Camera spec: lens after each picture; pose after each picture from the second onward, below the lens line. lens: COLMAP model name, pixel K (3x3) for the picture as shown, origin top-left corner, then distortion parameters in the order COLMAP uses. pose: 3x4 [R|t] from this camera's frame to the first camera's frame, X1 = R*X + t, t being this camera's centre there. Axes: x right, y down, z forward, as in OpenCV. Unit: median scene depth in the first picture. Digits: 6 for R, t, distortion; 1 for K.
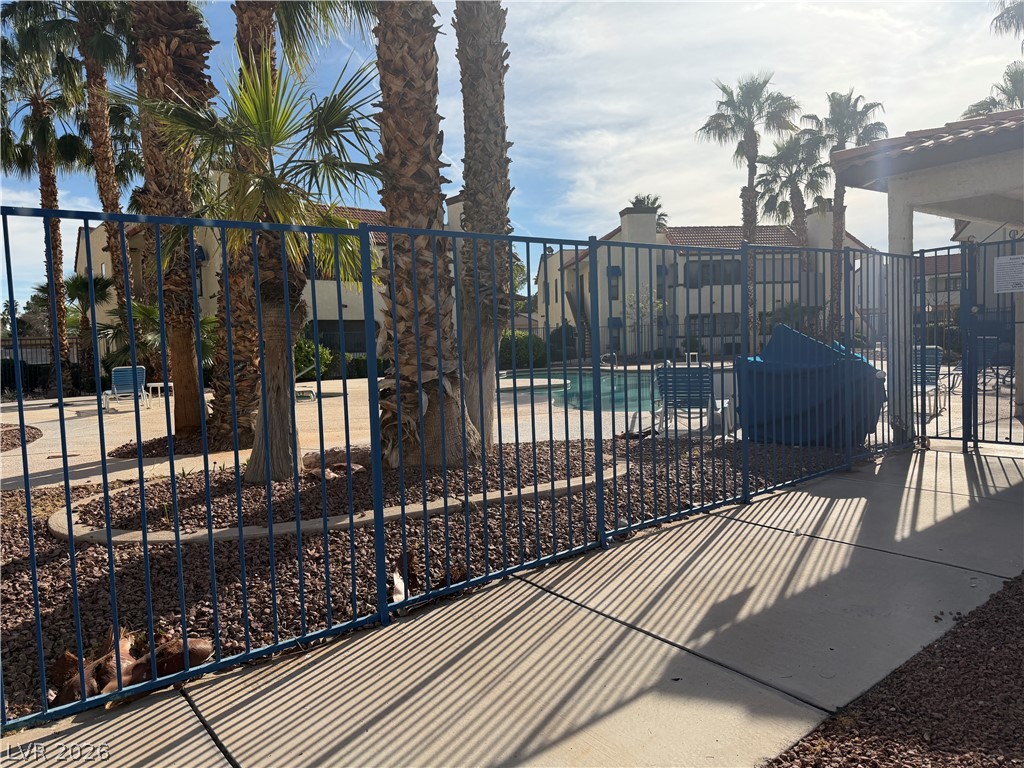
lens RADIAL K [[712.4, 0, 513.3], [0, 712.4, 384.8], [0, 0, 1]] dist [0.029366, -0.002639]
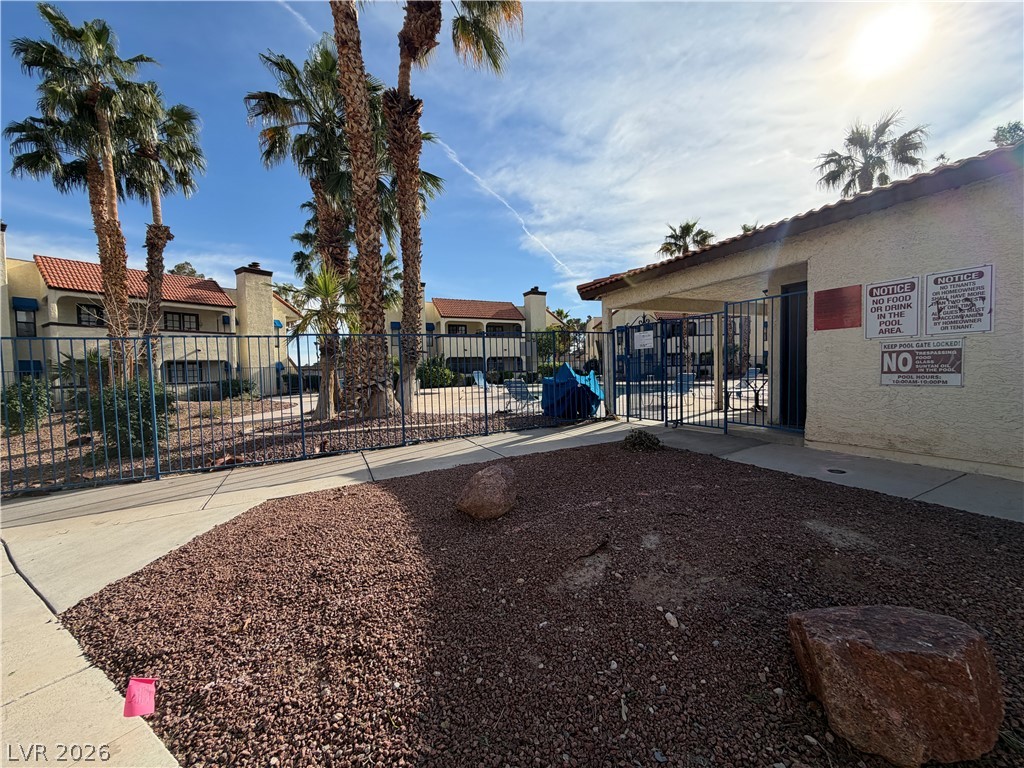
lens RADIAL K [[408.3, 0, 514.0], [0, 408.3, 380.4], [0, 0, 1]] dist [-0.000936, 0.000380]
pose [[0.977961, 0.008472, -0.208614, 0.132823], [-0.015067, 0.999435, -0.030044, 0.002978], [0.208241, 0.032525, 0.977537, -0.068733]]
